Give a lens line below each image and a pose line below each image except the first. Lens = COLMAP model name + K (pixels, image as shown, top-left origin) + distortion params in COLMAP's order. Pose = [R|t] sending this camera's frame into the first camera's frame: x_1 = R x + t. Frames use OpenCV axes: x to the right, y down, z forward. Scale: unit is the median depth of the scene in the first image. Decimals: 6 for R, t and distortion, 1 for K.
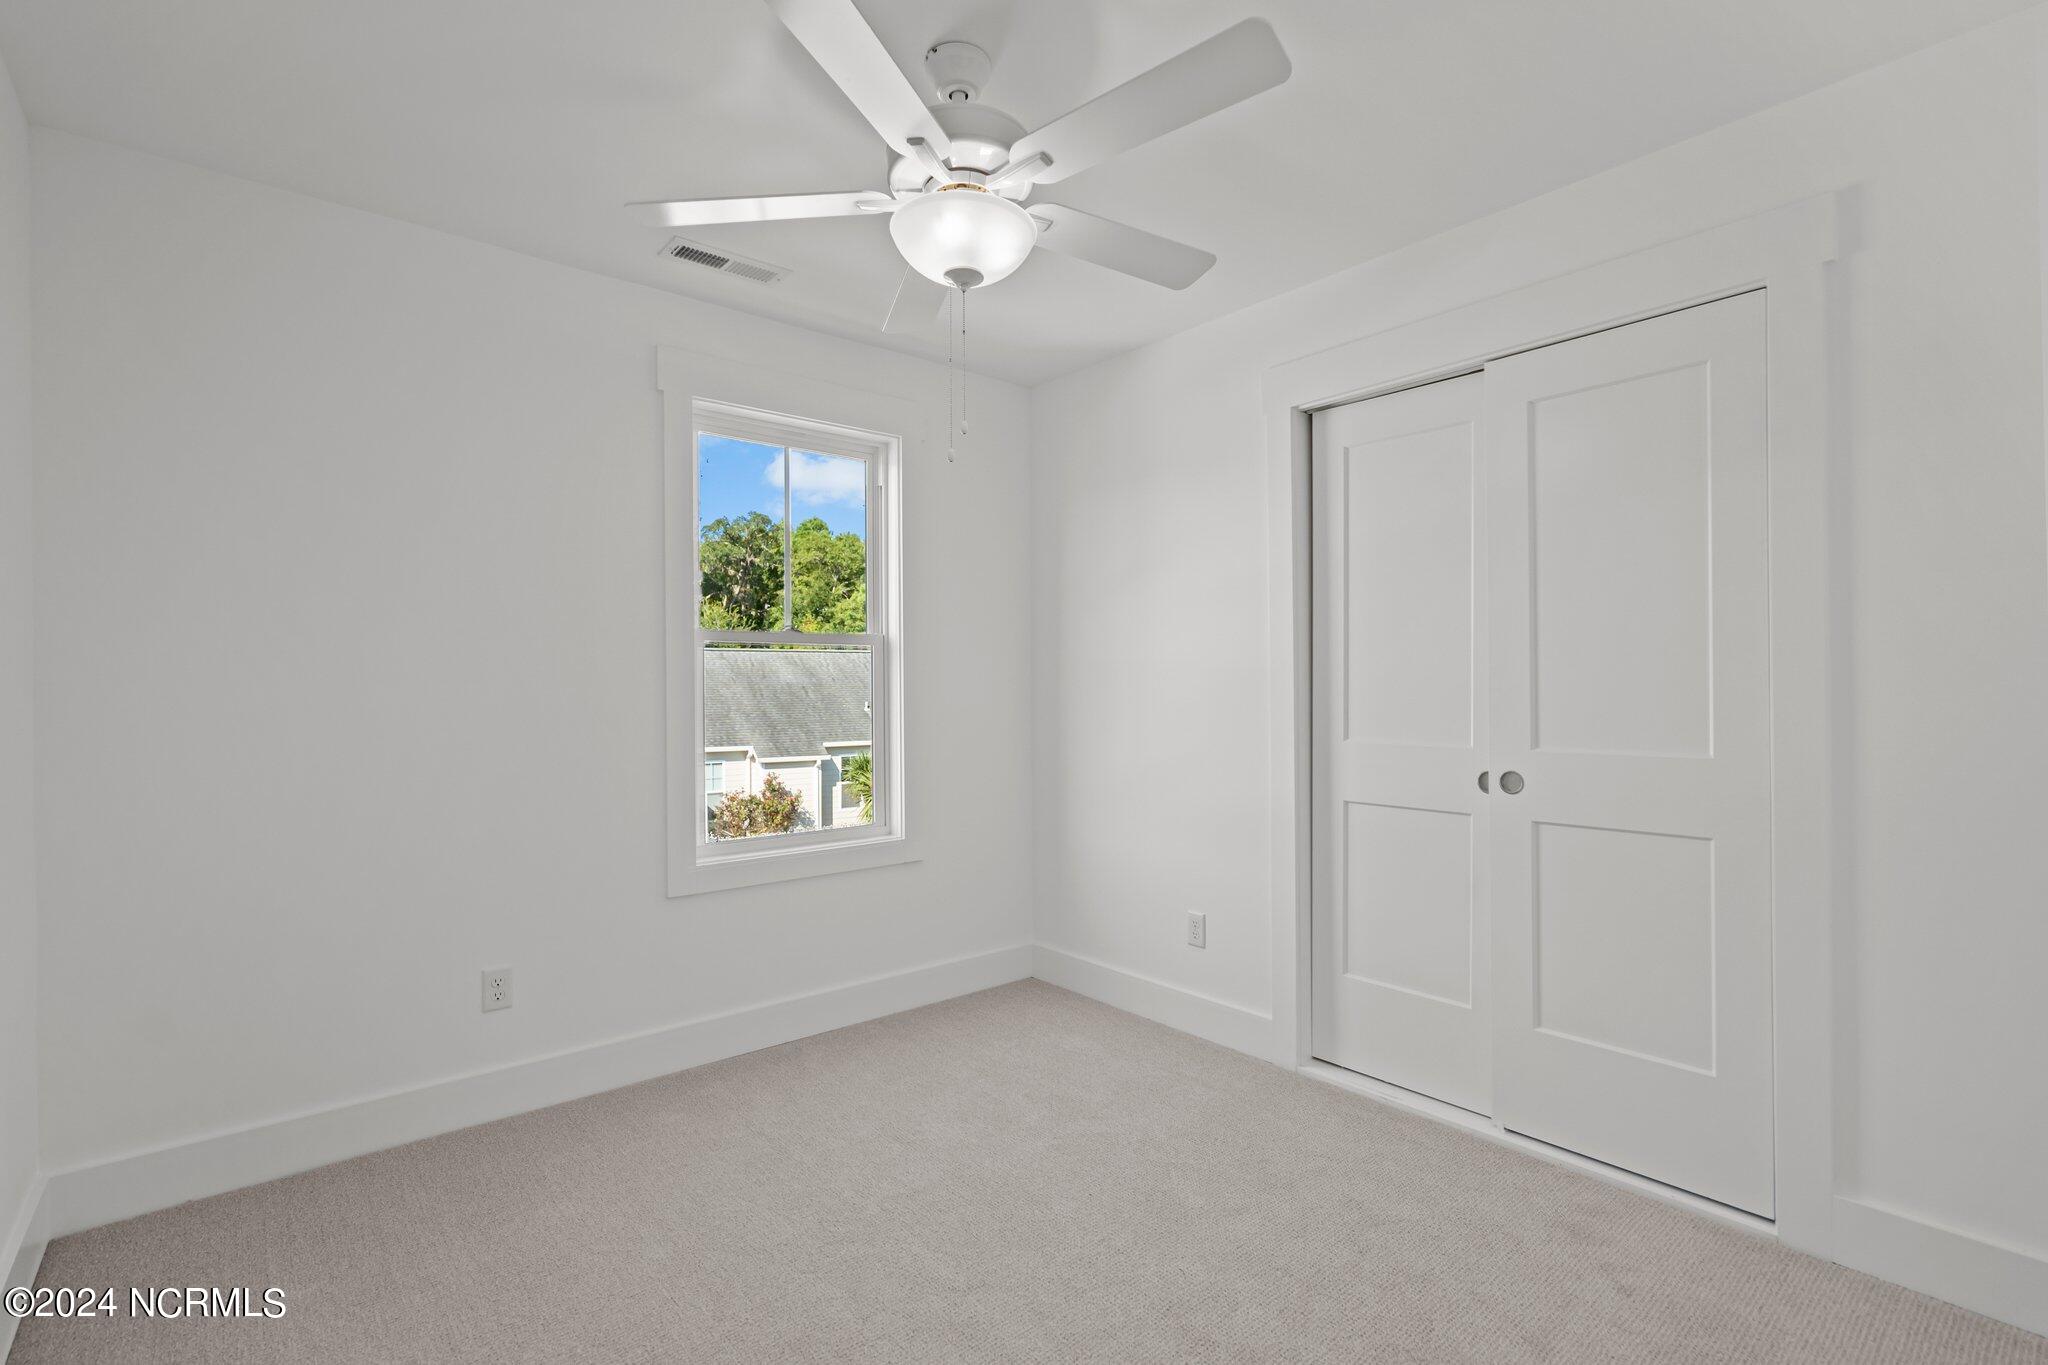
lens RADIAL K [[930.9, 0, 1001.4], [0, 930.9, 690.8], [0, 0, 1]] dist [-0.002344, -0.000135]
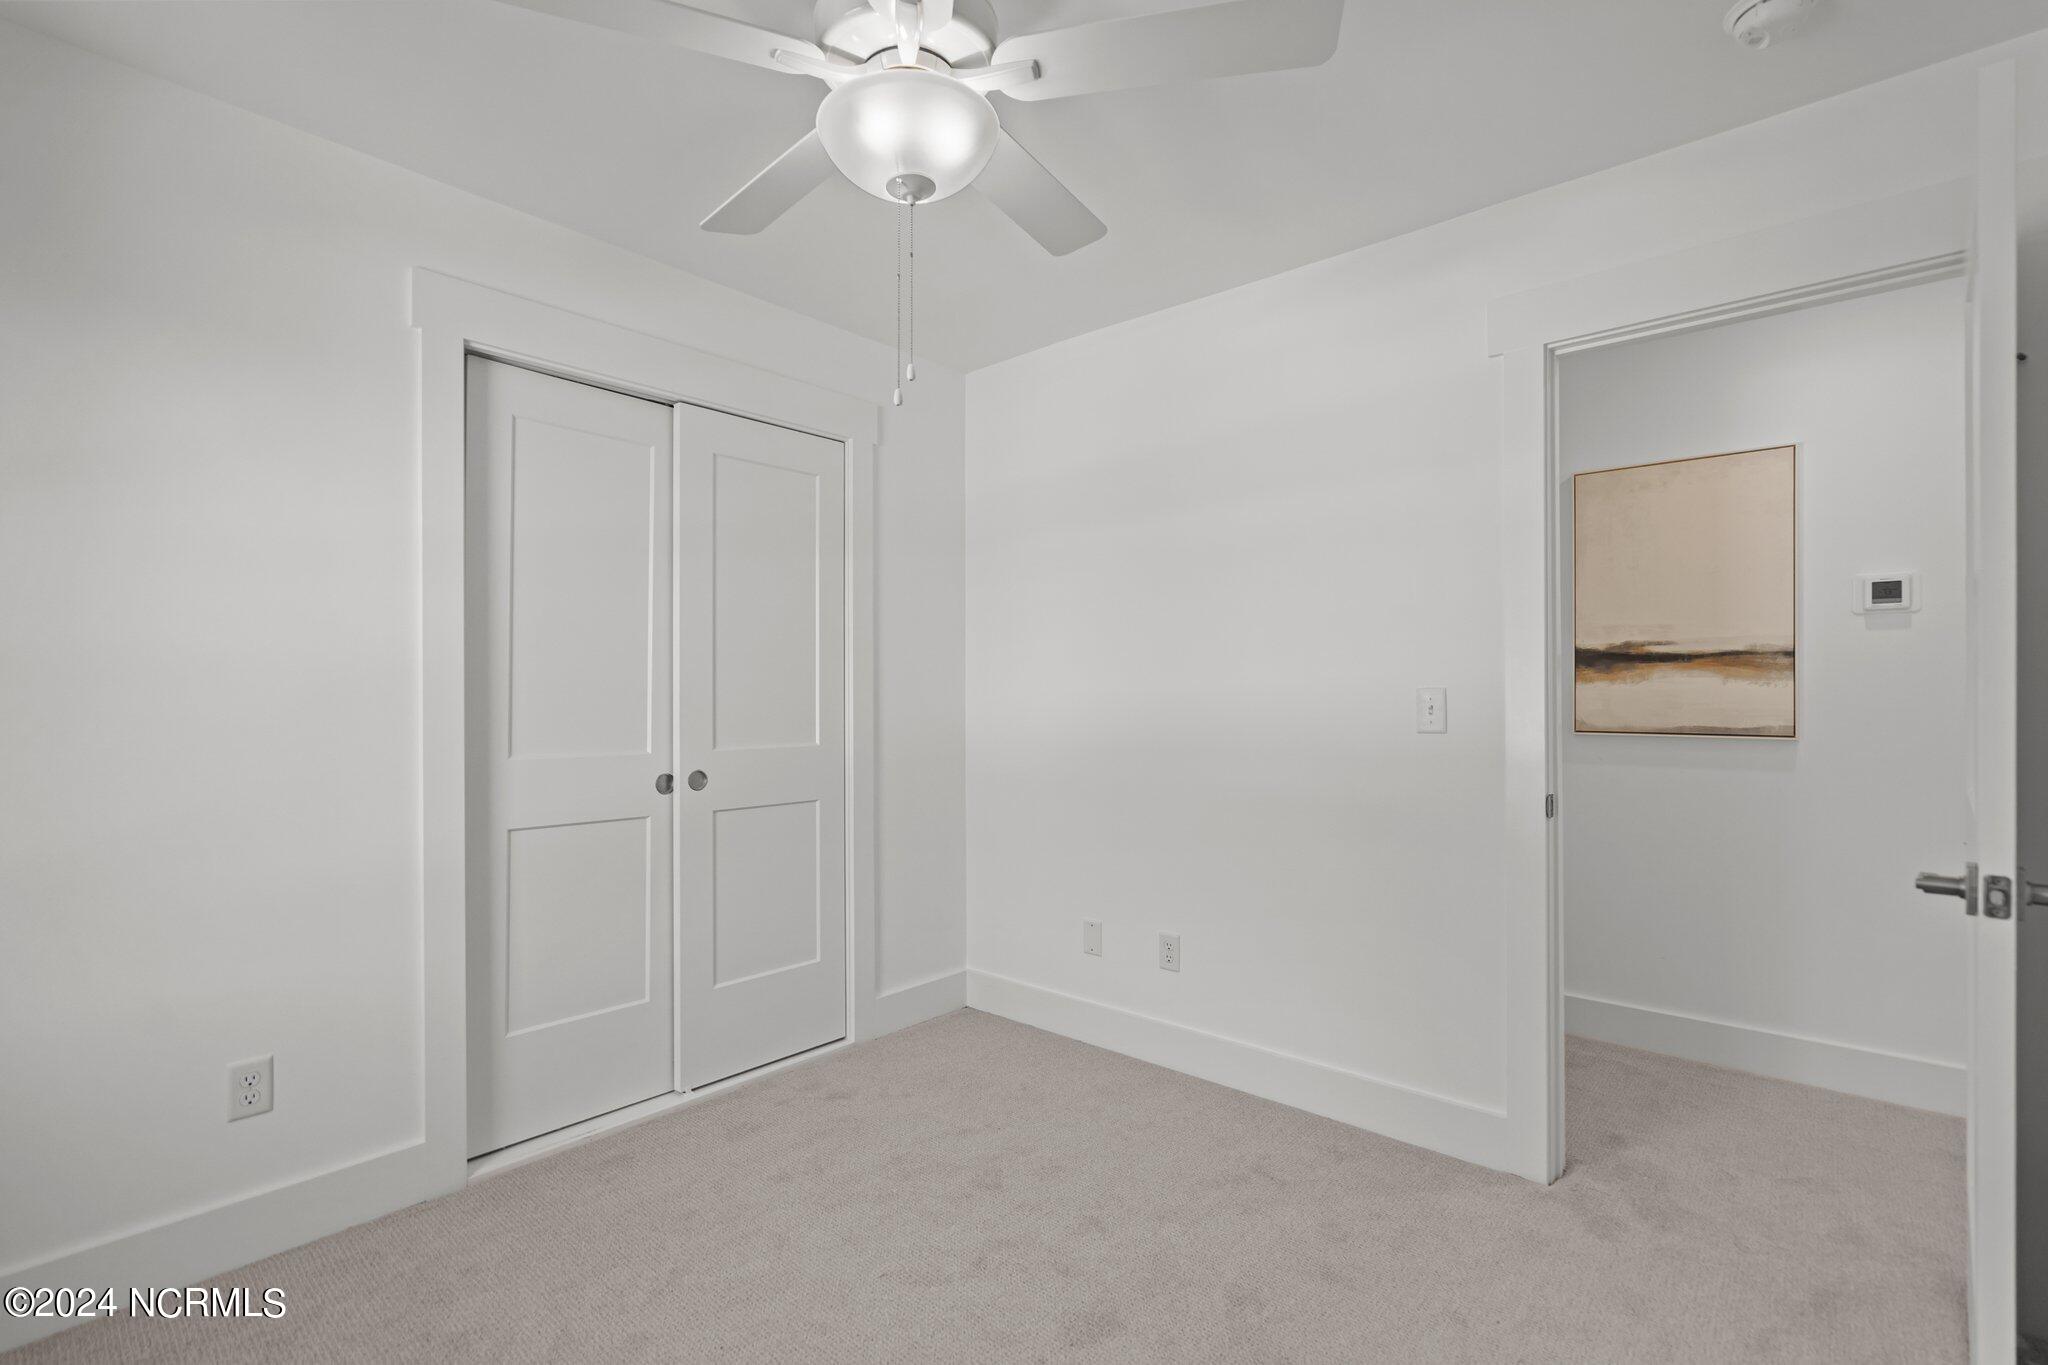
lens RADIAL K [[930.9, 0, 1001.4], [0, 930.9, 690.8], [0, 0, 1]] dist [-0.002344, -0.000135]
pose [[-0.165939, 0.015379, 0.986016, -0.590932], [-0.000143, 0.999878, -0.015619, 0.006385], [-0.986136, -0.002733, -0.165917, 0.758589]]
